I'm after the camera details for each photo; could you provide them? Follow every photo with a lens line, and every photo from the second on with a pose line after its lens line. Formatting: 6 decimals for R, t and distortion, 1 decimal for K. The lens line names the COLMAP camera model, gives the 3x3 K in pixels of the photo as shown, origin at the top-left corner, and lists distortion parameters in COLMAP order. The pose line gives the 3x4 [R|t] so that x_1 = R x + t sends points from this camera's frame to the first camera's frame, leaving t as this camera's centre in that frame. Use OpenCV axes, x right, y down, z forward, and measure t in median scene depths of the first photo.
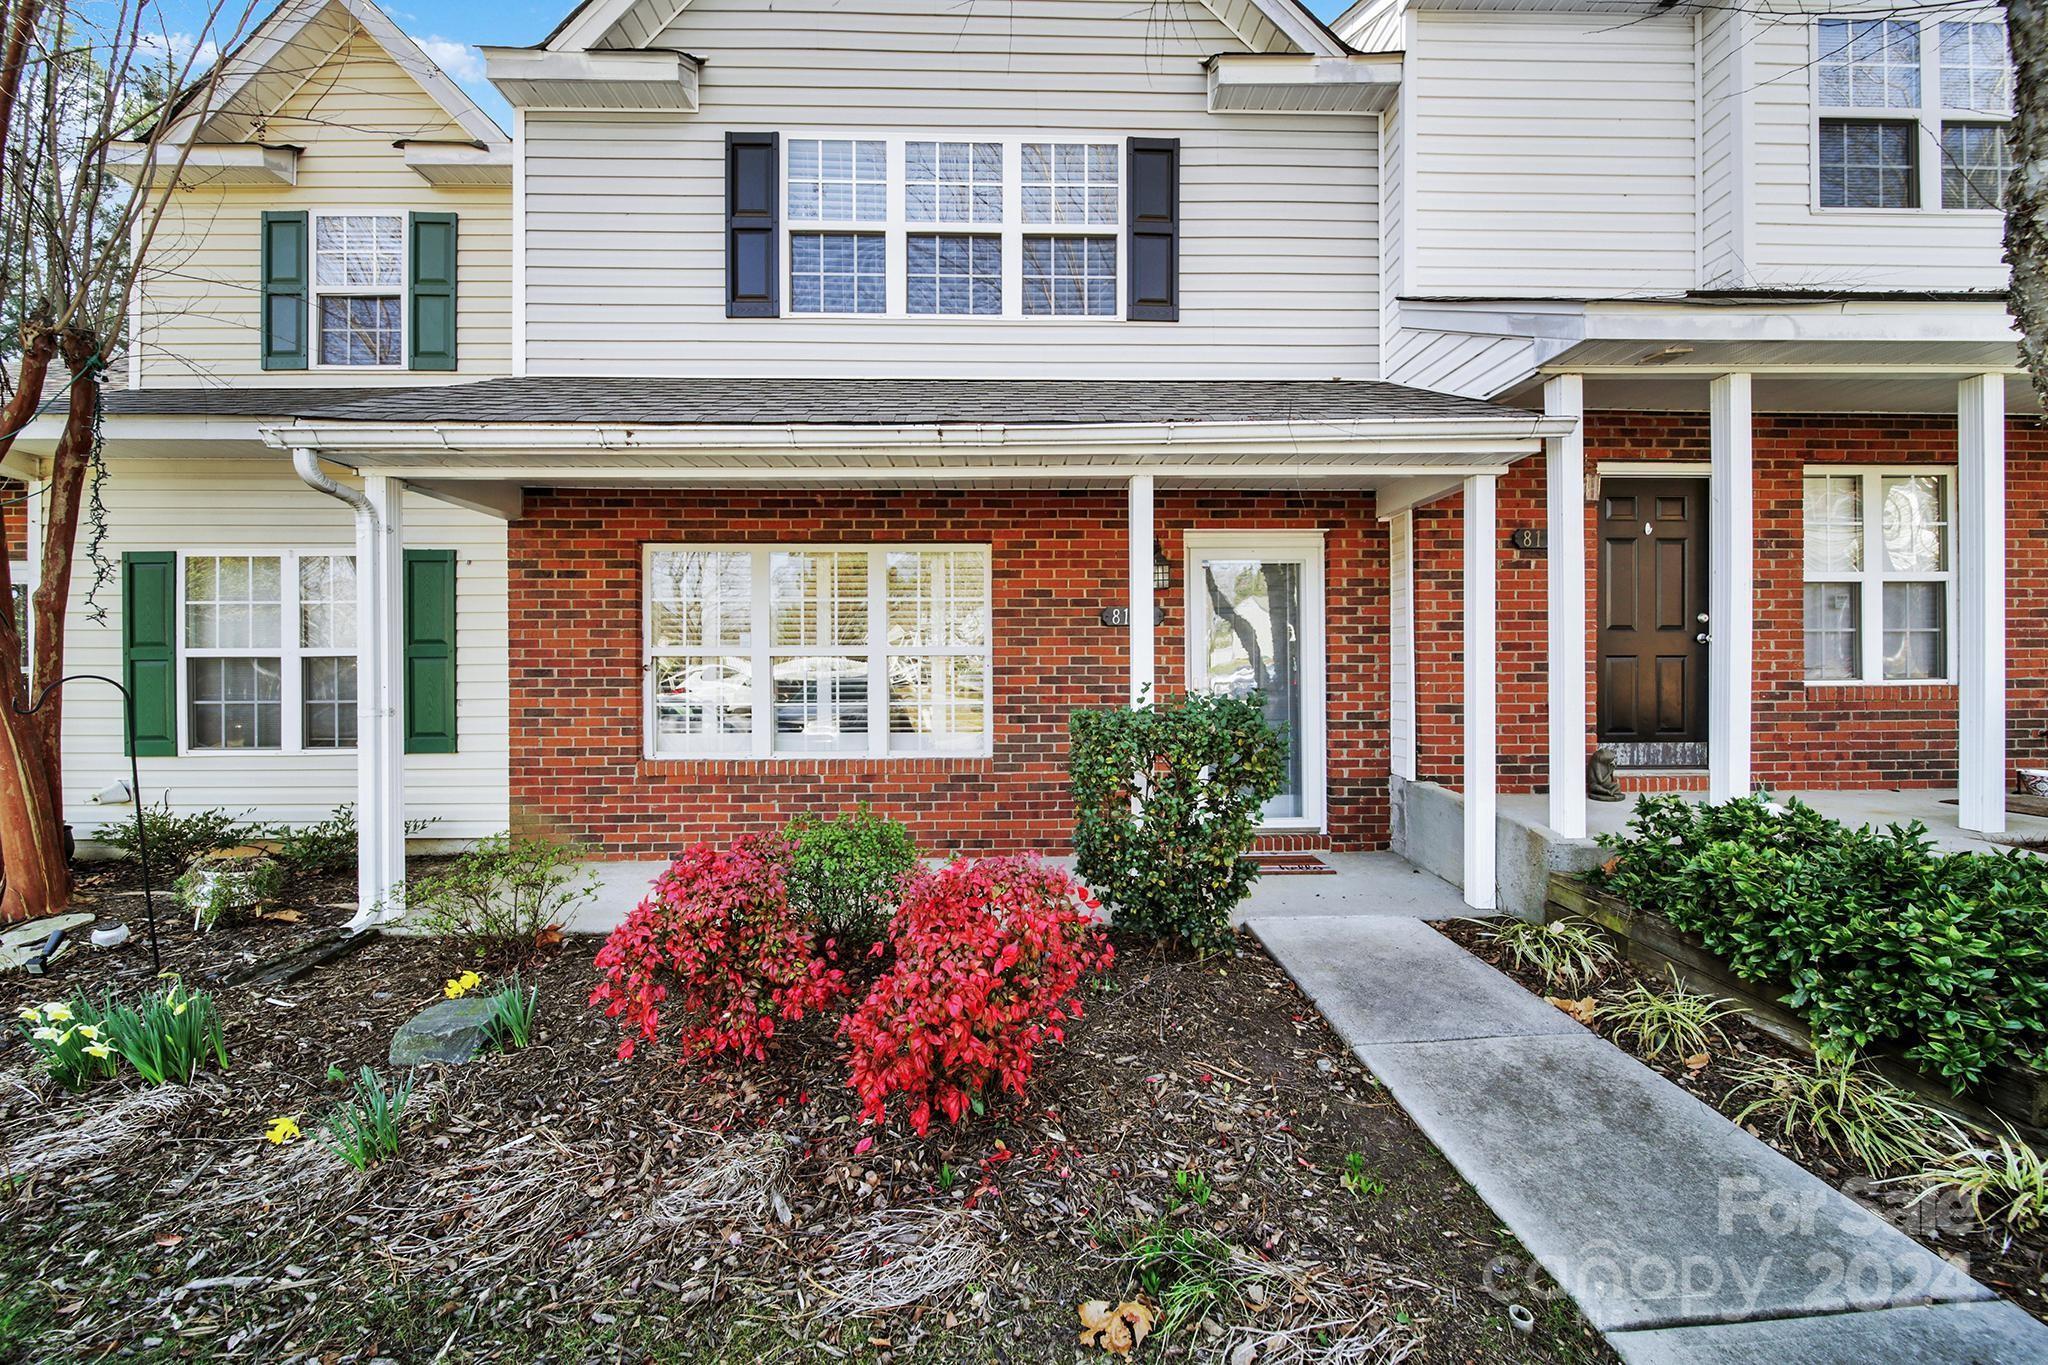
lens RADIAL K [[748.8, 0, 1031.8], [0, 748.8, 678.6], [0, 0, 1]] dist [-0.001660, -0.000108]
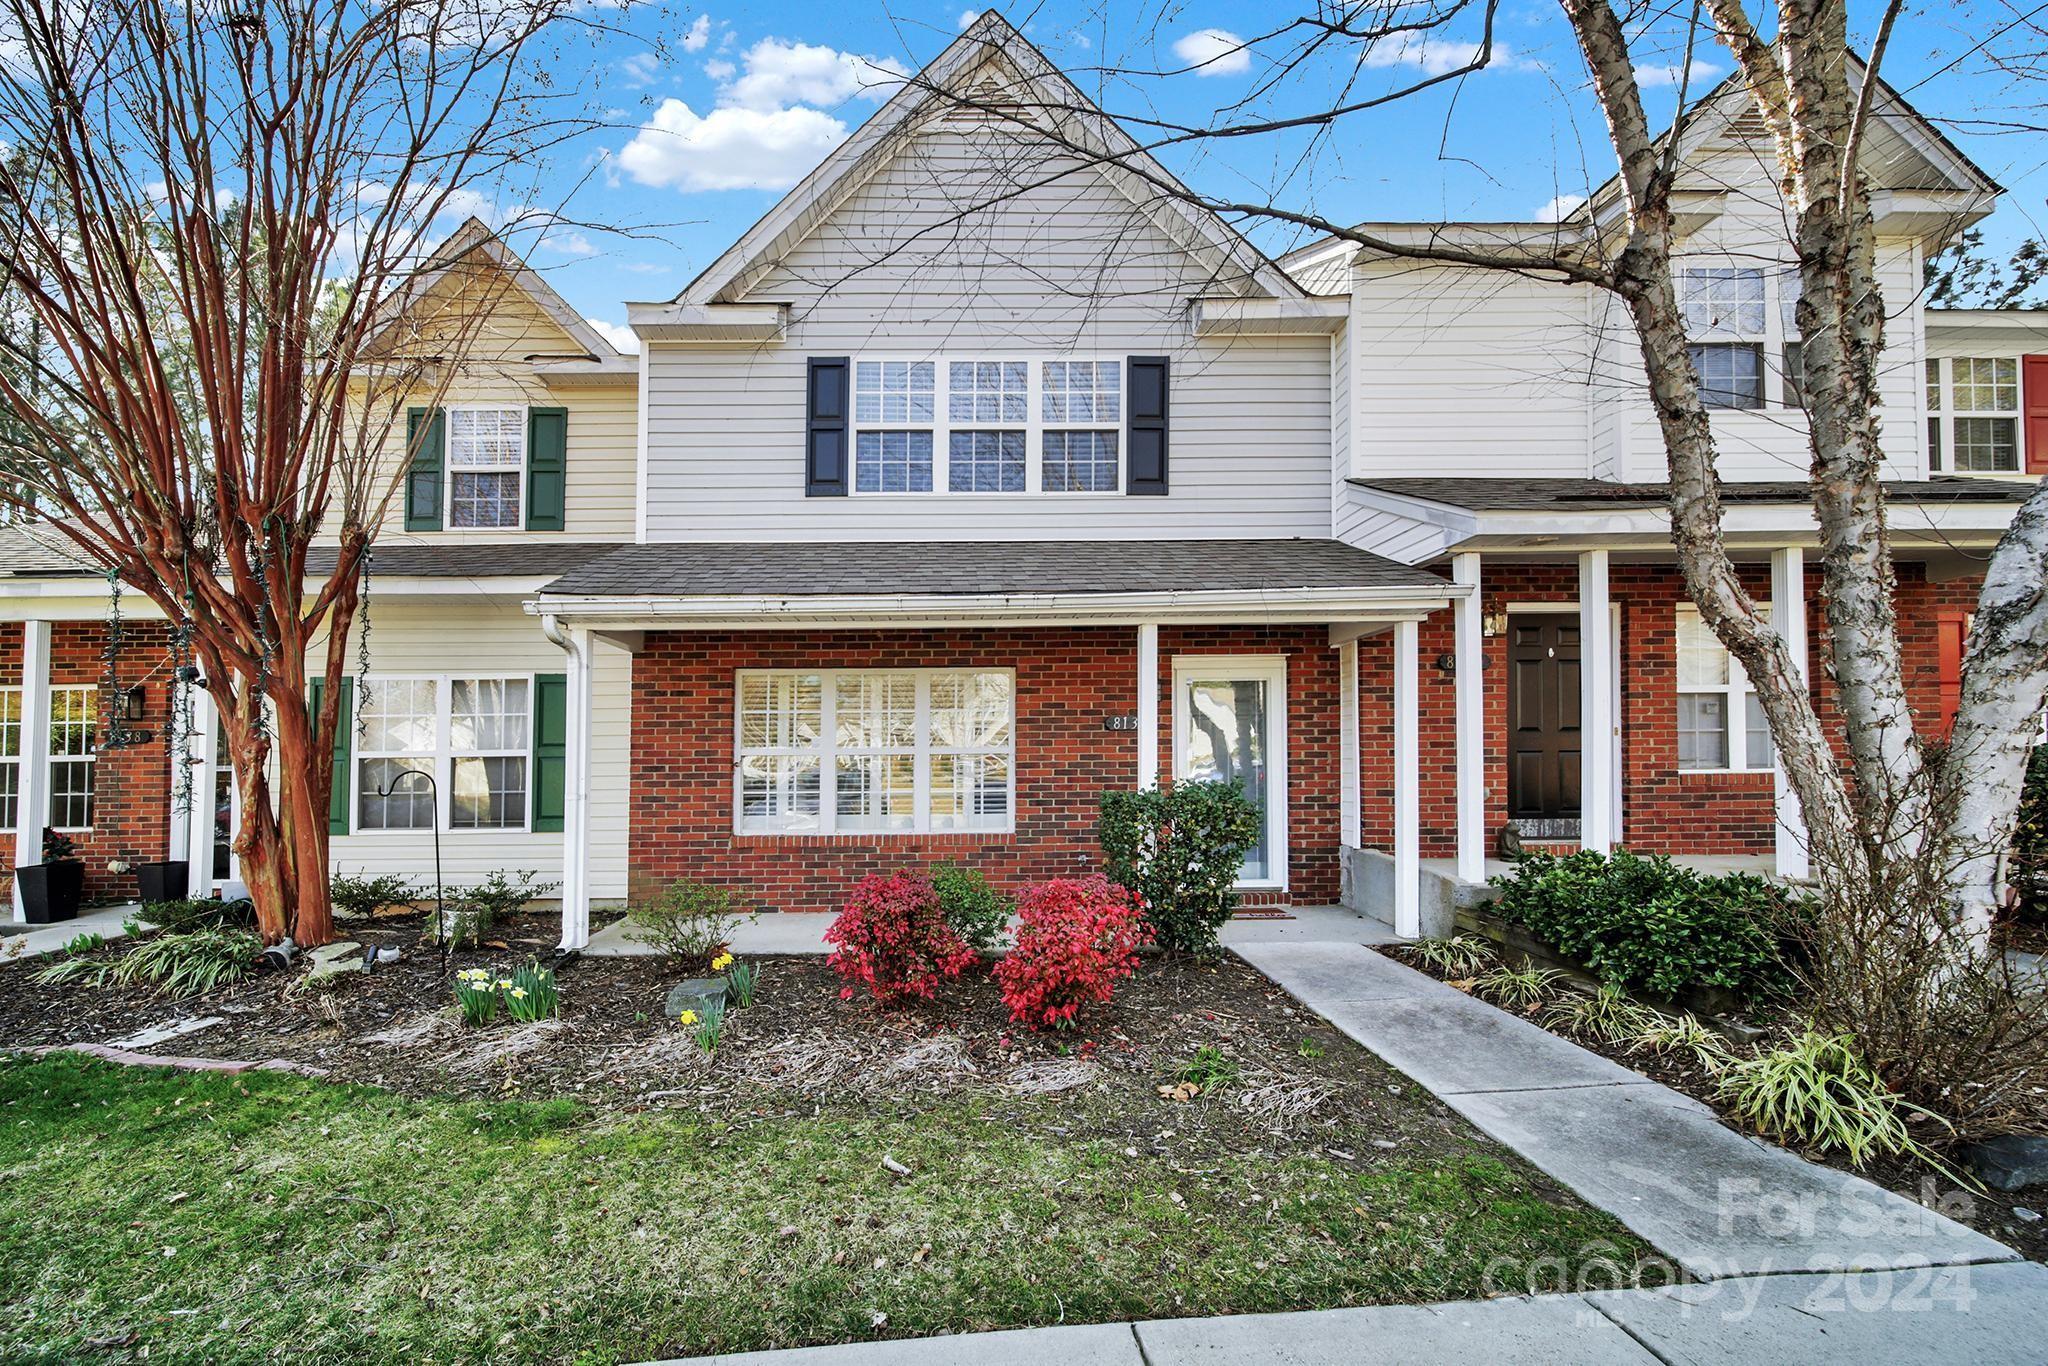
lens RADIAL K [[748.8, 0, 891.5], [0, 748.8, 780.7], [0, 0, 1]] dist [-0.001660, -0.000108]
pose [[0.994050, -0.002272, -0.108904, -0.155529], [0.003024, 0.999973, 0.006747, 0.008026], [0.108886, -0.007036, 0.994029, -0.382603]]
